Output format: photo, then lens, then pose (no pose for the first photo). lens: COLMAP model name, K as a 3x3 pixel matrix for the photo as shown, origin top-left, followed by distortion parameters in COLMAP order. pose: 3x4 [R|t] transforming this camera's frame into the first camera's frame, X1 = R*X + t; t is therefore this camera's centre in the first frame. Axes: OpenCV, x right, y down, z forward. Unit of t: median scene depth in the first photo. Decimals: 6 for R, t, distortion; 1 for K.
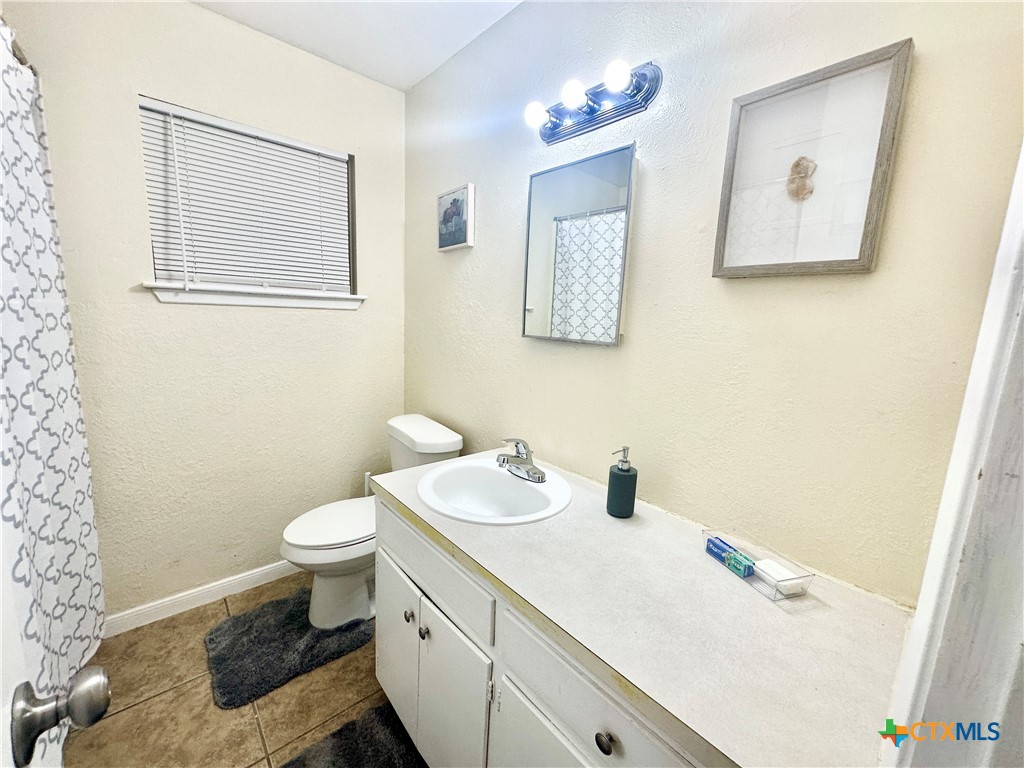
lens RADIAL K [[410.1, 0, 510.9], [0, 410.1, 390.0], [0, 0, 1]] dist [-0.002323, 0.000918]
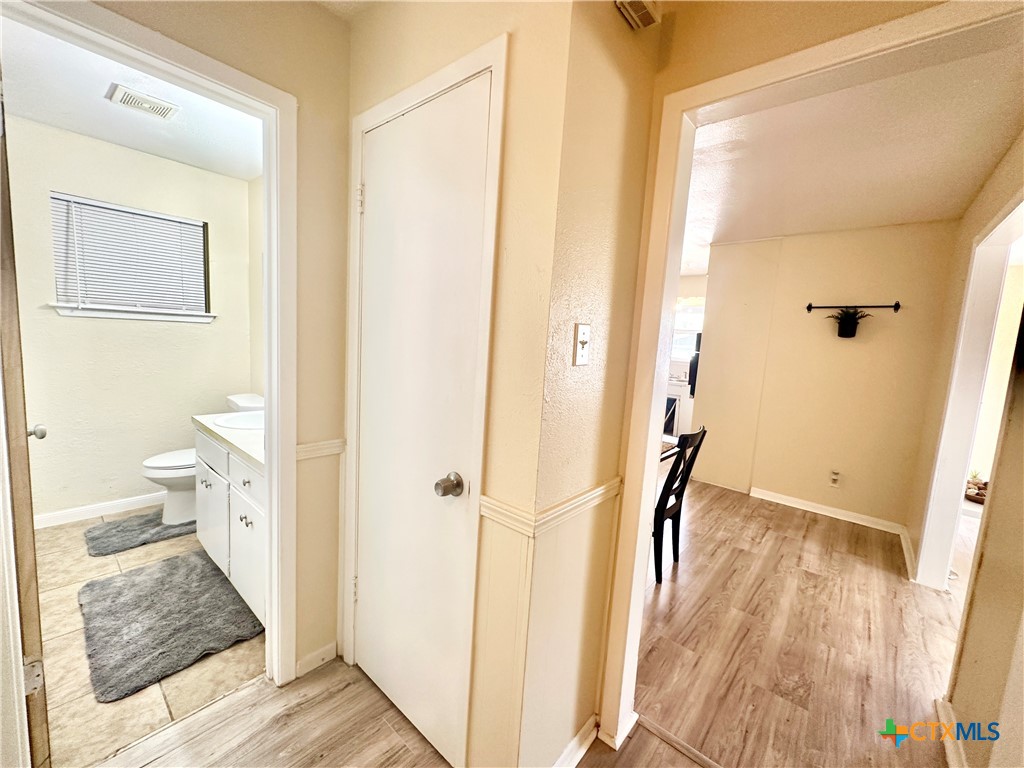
lens RADIAL K [[410.1, 0, 506.1], [0, 410.1, 389.7], [0, 0, 1]] dist [-0.002323, 0.000918]
pose [[0.991085, -0.005948, 0.133097, 0.620463], [0.012152, 0.998874, -0.045849, 0.159430], [-0.132675, 0.047057, 0.990042, -0.759147]]
